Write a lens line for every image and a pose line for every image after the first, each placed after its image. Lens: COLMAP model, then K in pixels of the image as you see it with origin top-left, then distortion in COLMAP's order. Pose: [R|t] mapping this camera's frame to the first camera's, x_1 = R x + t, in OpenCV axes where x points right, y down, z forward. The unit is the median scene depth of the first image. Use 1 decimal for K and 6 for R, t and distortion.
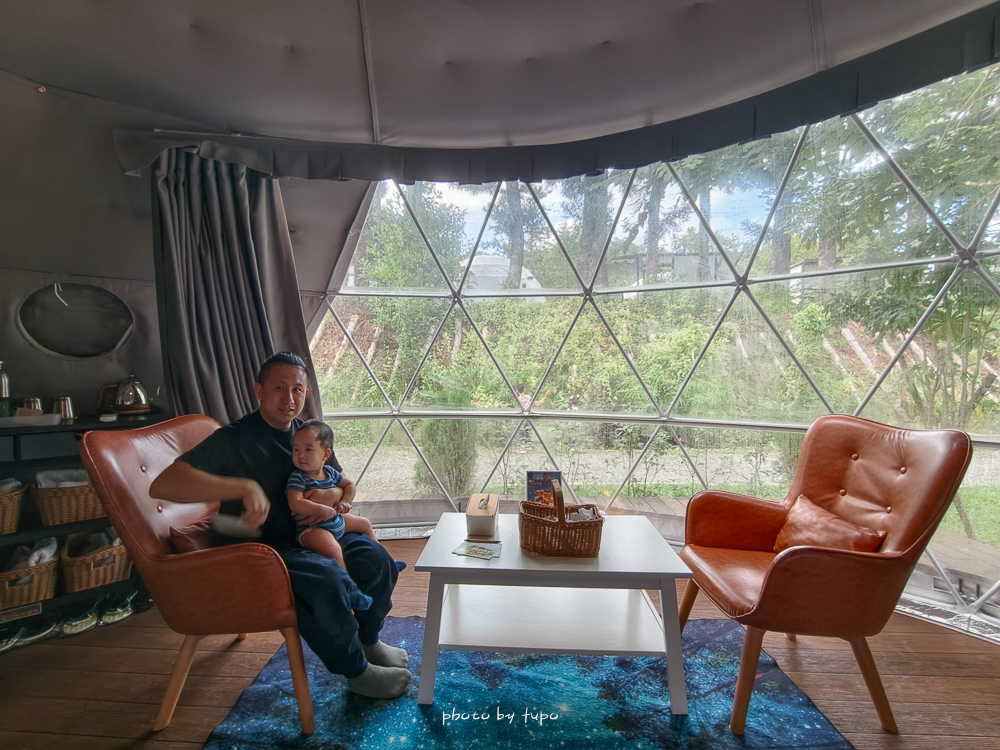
lens RADIAL K [[441.0, 0, 500.0], [0, 441.0, 375.0], [0, 0, 1]] dist [0.002830, 0.000195]
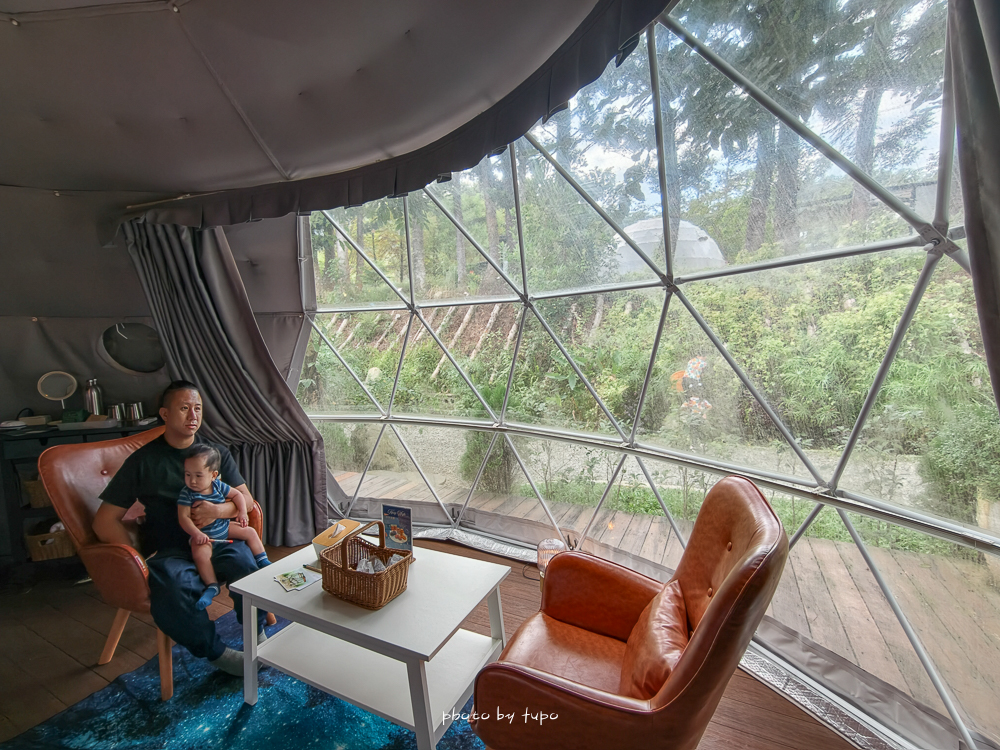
lens RADIAL K [[445.7, 0, 500.0], [0, 445.7, 375.0], [0, 0, 1]] dist [-0.004100, -0.000233]
pose [[0.917313, 0.007045, -0.398105, 0.504069], [0.017496, 0.998164, 0.057980, -0.086320], [0.397783, -0.060151, 0.915506, 0.157292]]
